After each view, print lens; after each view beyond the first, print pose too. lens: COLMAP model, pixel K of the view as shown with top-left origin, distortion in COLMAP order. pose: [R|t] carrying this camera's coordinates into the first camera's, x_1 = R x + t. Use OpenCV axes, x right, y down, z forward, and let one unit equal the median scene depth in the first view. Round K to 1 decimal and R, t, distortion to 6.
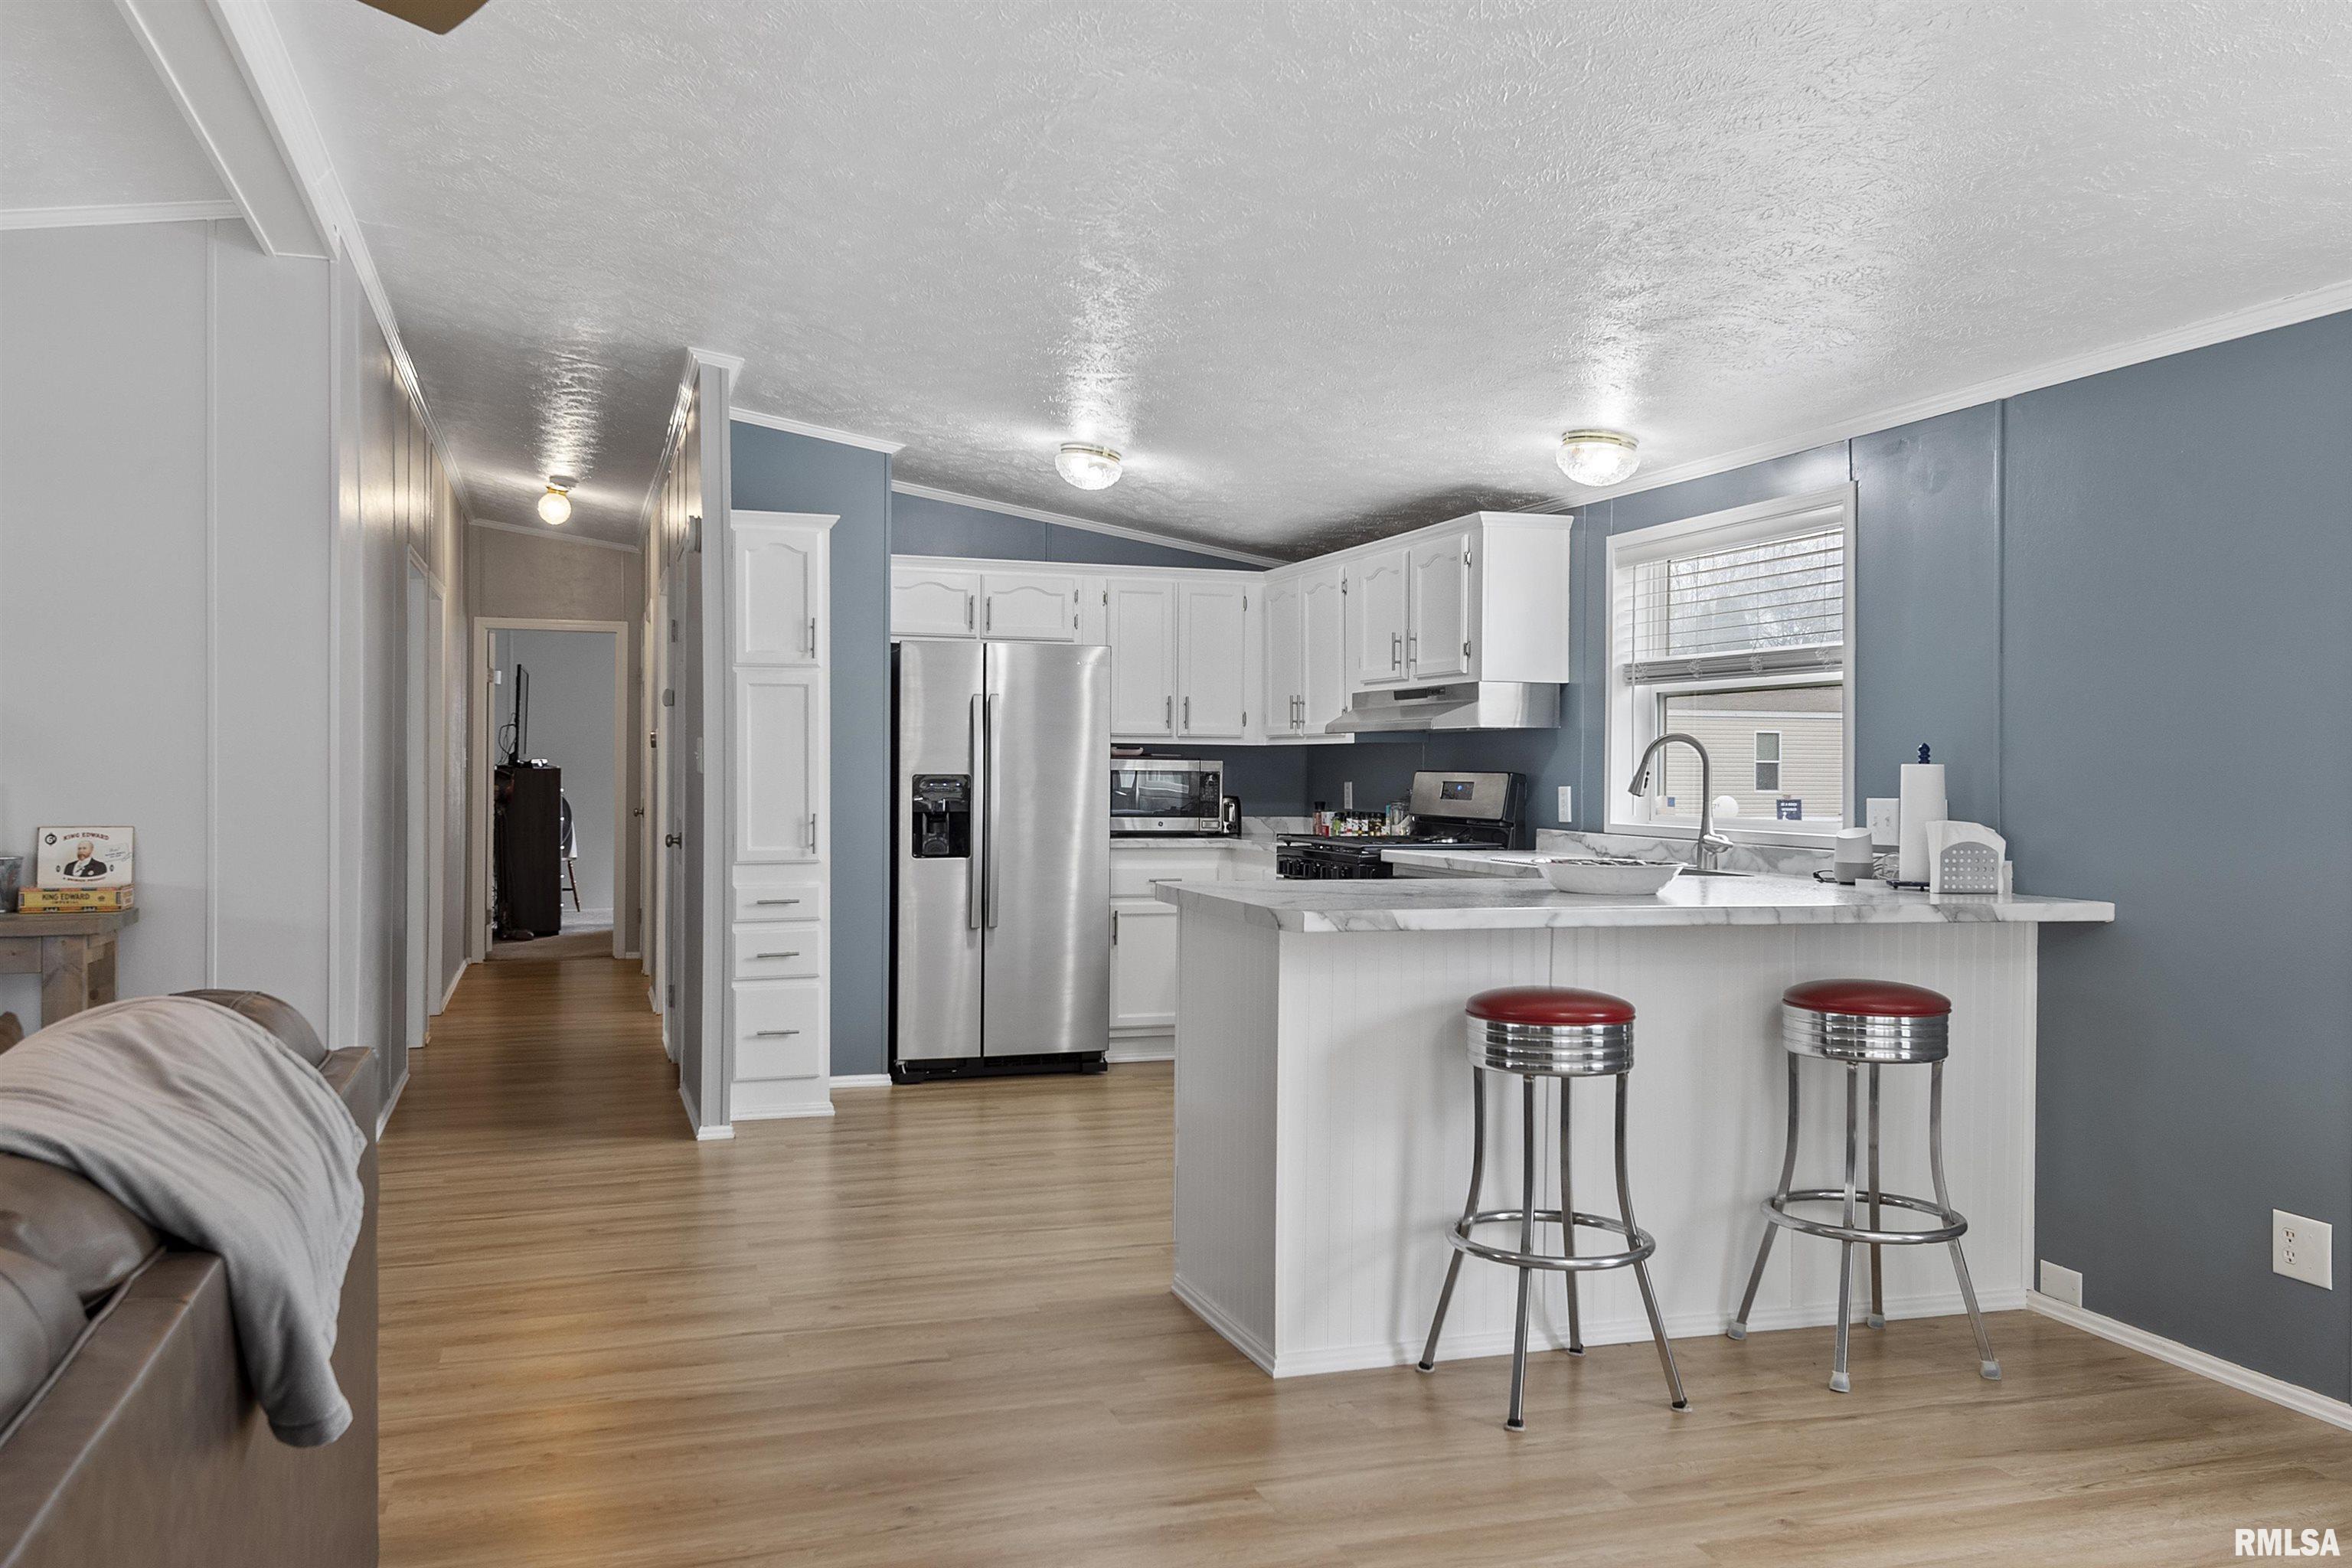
lens RADIAL K [[1846.6, 0, 1176.0], [0, 1846.6, 784.0], [0, 0, 1]] dist [0.011243, 0.003863]
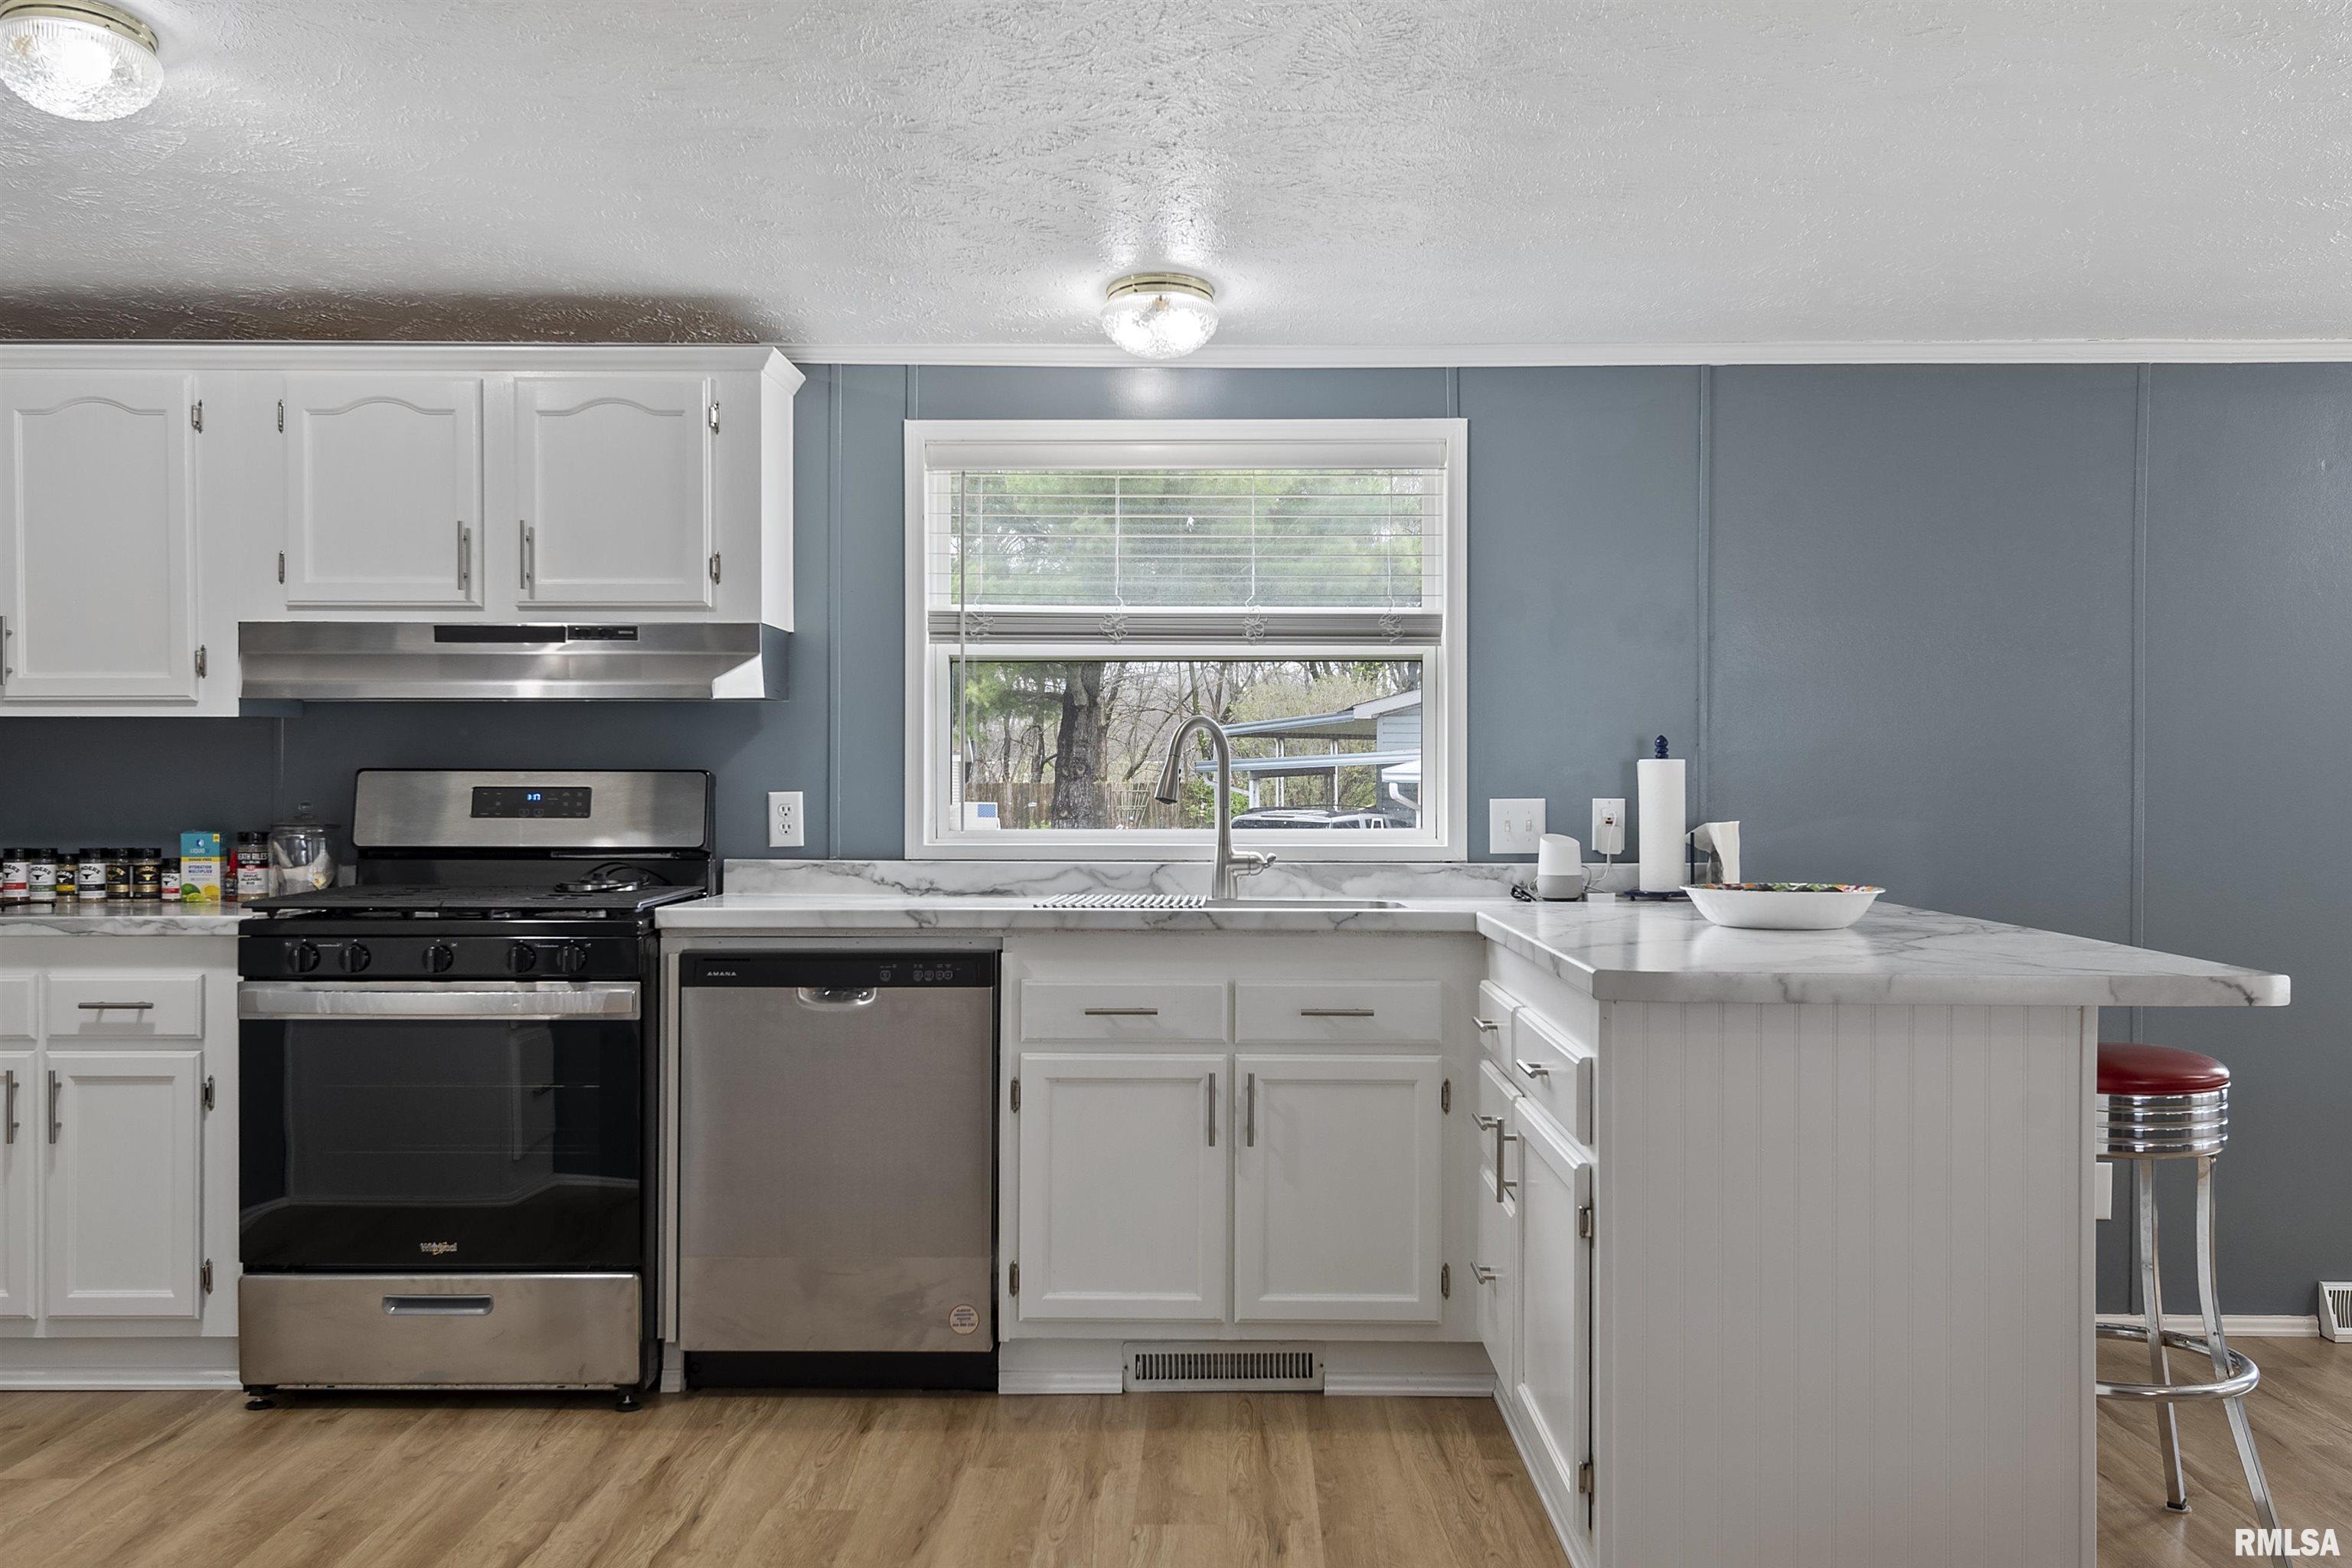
lens RADIAL K [[2211.1, 0, 1190.7], [0, 2211.1, 787.8], [0, 0, 1]] dist [0.036378, -0.006188]
pose [[0.326342, -0.015898, 0.945118, -0.482490], [0.008715, 0.999867, 0.013810, -0.009605], [-0.945212, 0.003730, 0.326437, 0.617994]]
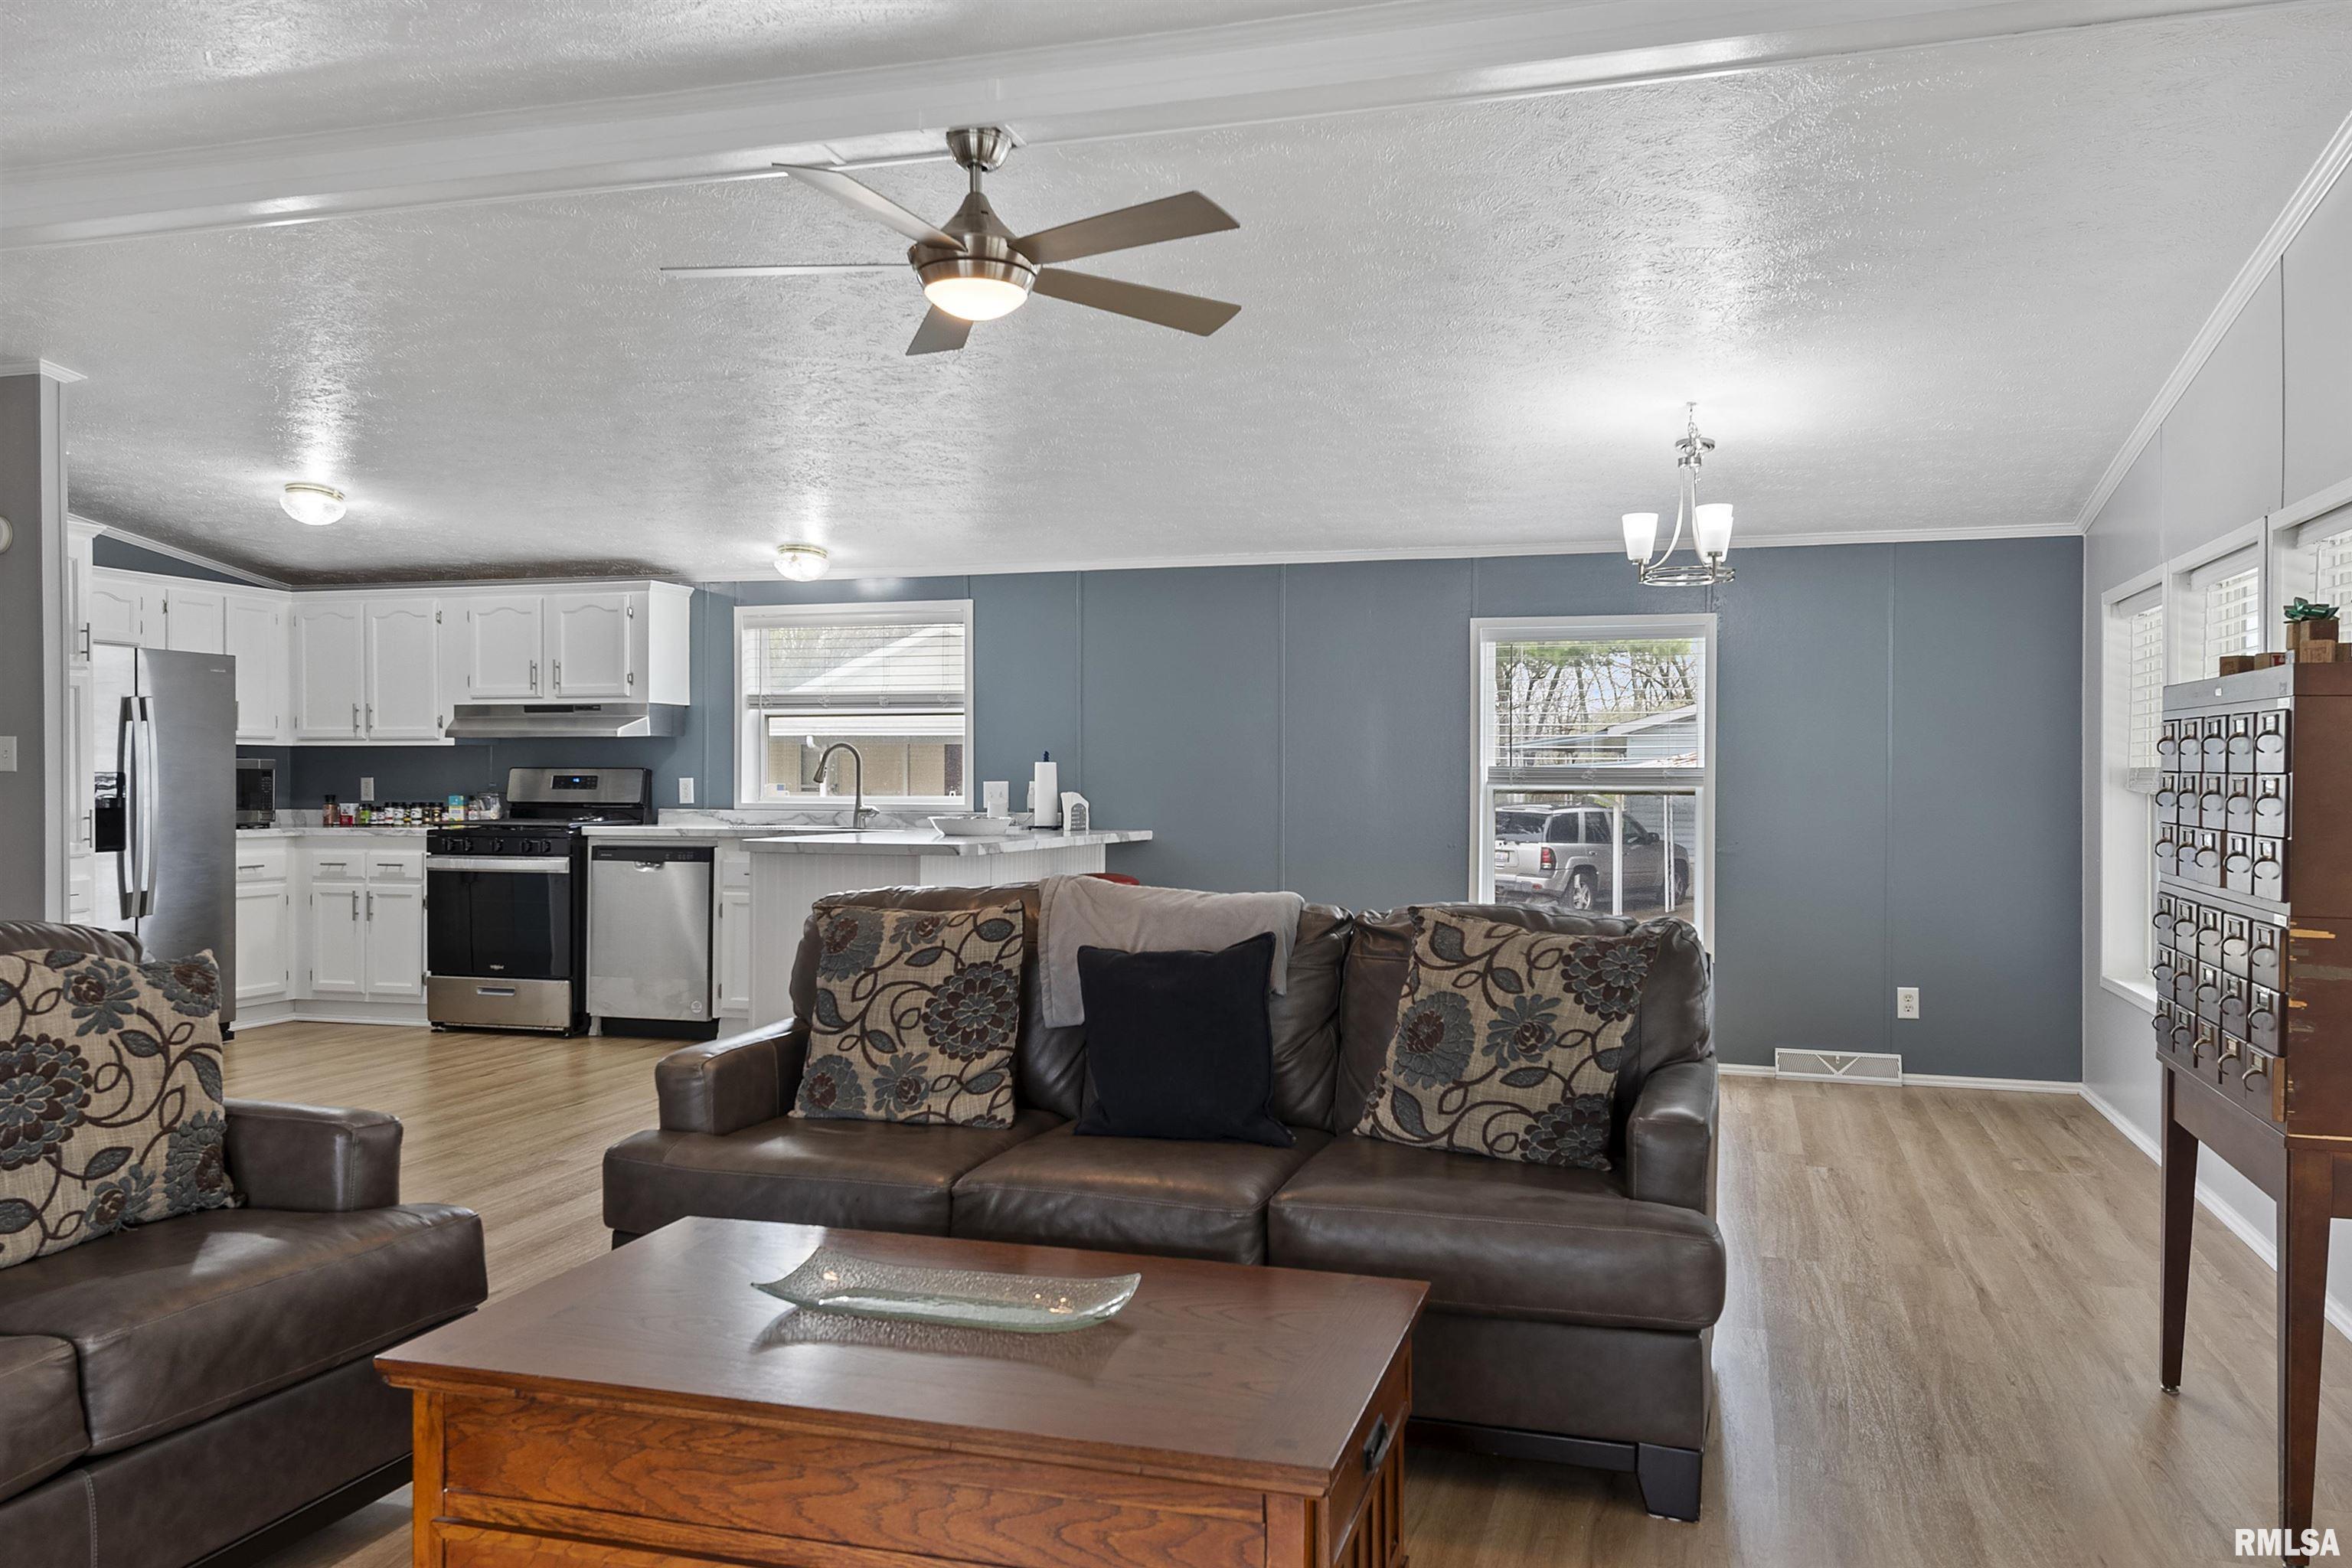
lens RADIAL K [[1741.2, 0, 1176.0], [0, 1741.2, 784.0], [0, 0, 1]] dist [0.062084, -0.079293]
pose [[0.579386, -0.010875, 0.814981, -0.670719], [0.009004, 0.999935, 0.006941, -0.000027], [-0.815004, 0.003317, 0.579446, -0.082950]]
